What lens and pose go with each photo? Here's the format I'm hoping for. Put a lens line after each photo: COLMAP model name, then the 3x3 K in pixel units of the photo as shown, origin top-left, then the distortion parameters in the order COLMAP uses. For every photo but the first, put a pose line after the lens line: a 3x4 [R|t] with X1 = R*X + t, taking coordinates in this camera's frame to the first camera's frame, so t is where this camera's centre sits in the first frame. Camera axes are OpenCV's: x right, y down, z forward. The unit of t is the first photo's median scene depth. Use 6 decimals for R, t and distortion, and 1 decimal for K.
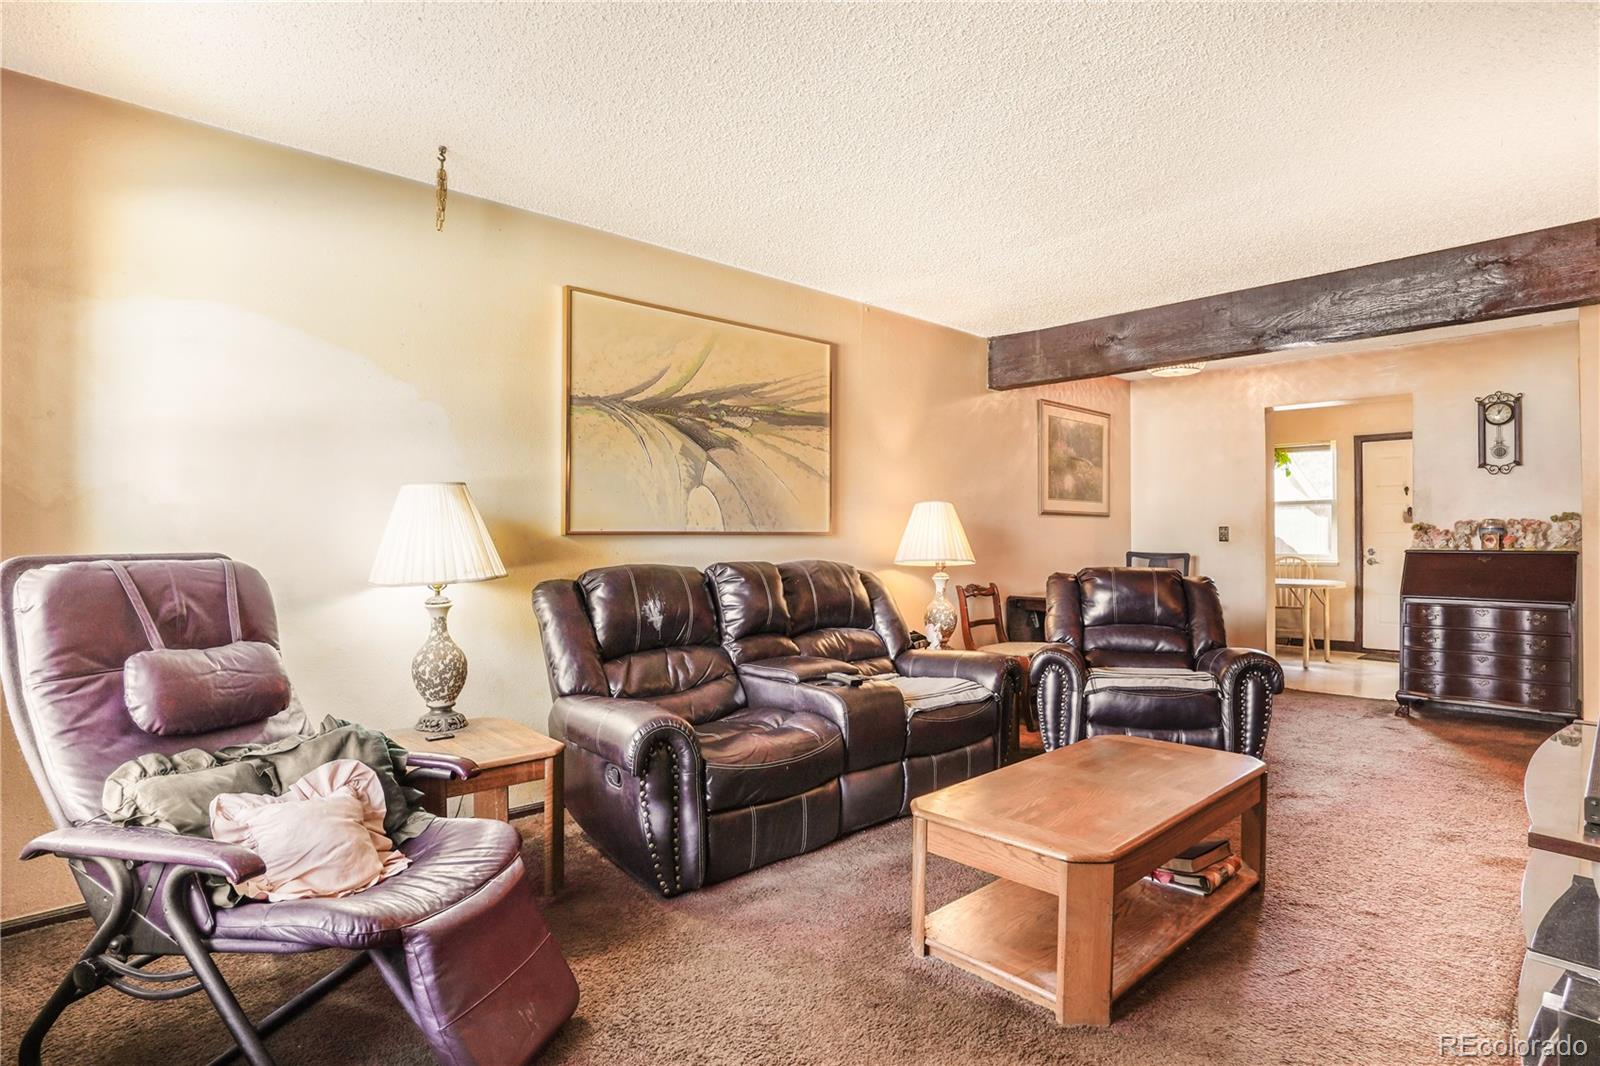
lens RADIAL K [[820.8, 0, 800.0], [0, 820.8, 533.0], [0, 0, 1]] dist [-0.079849, 0.037180]
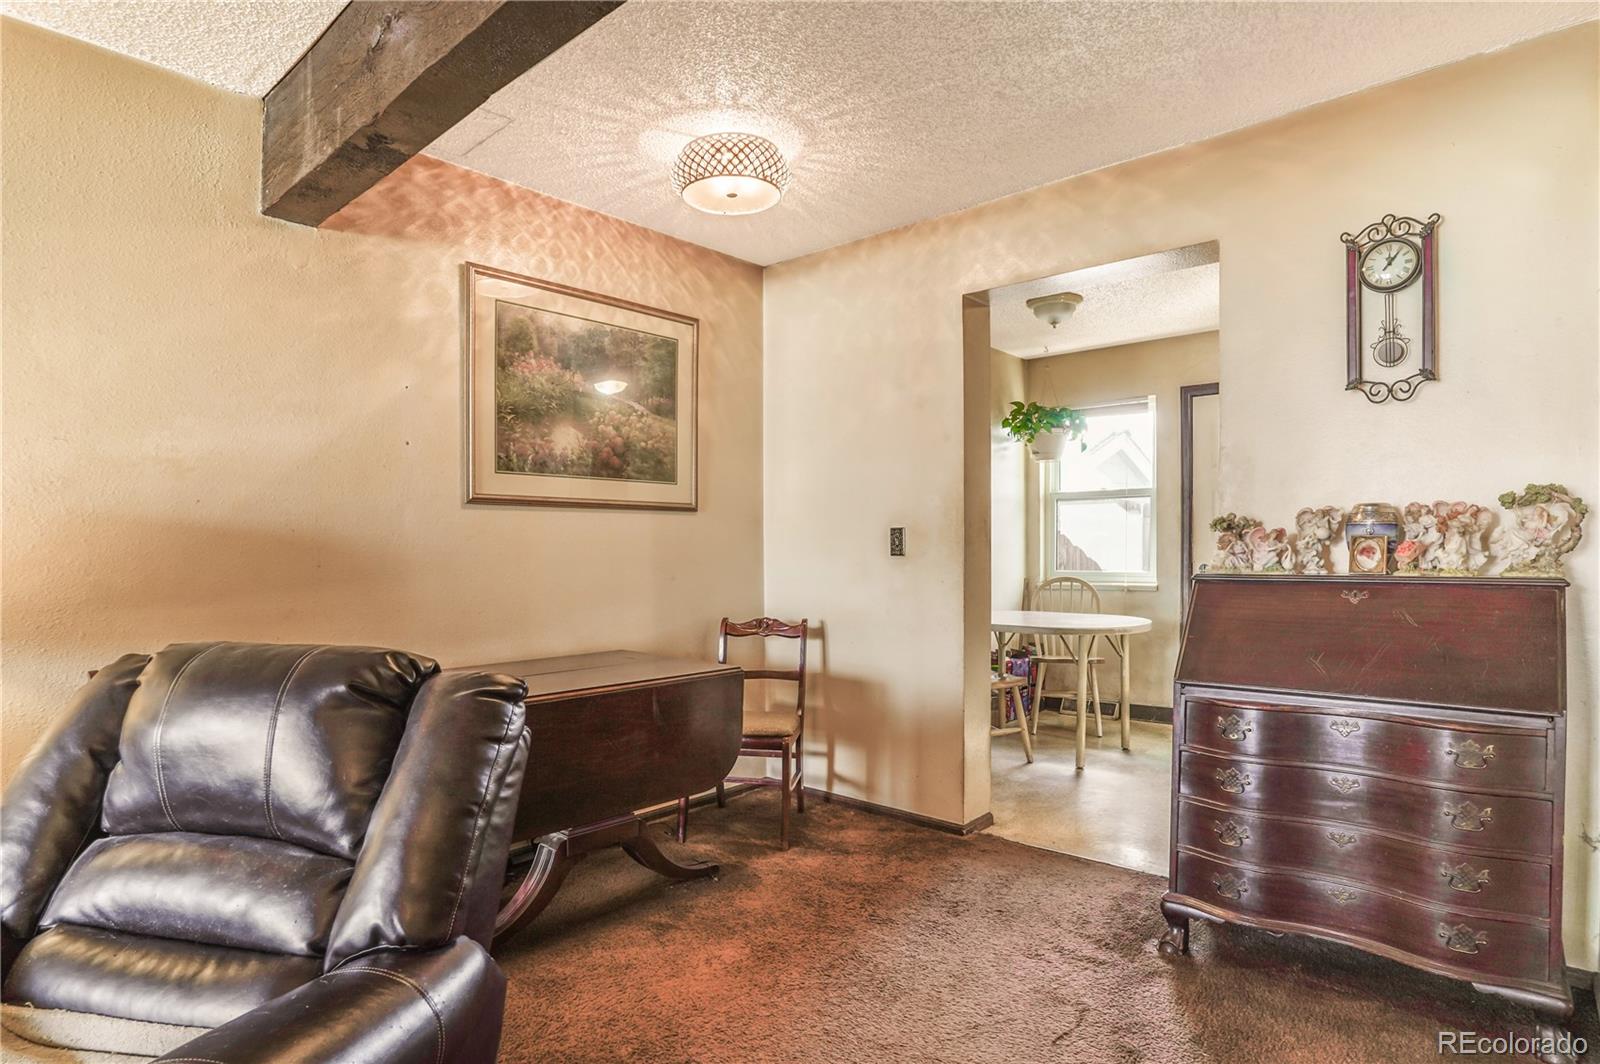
lens RADIAL K [[821.2, 0, 820.2], [0, 821.2, 564.3], [0, 0, 1]] dist [-0.030305, 0.001101]
pose [[0.994640, -0.010678, 0.102843, 0.521102], [0.007774, 0.999561, 0.028605, 0.000690], [-0.103103, -0.027652, 0.994286, 0.578584]]
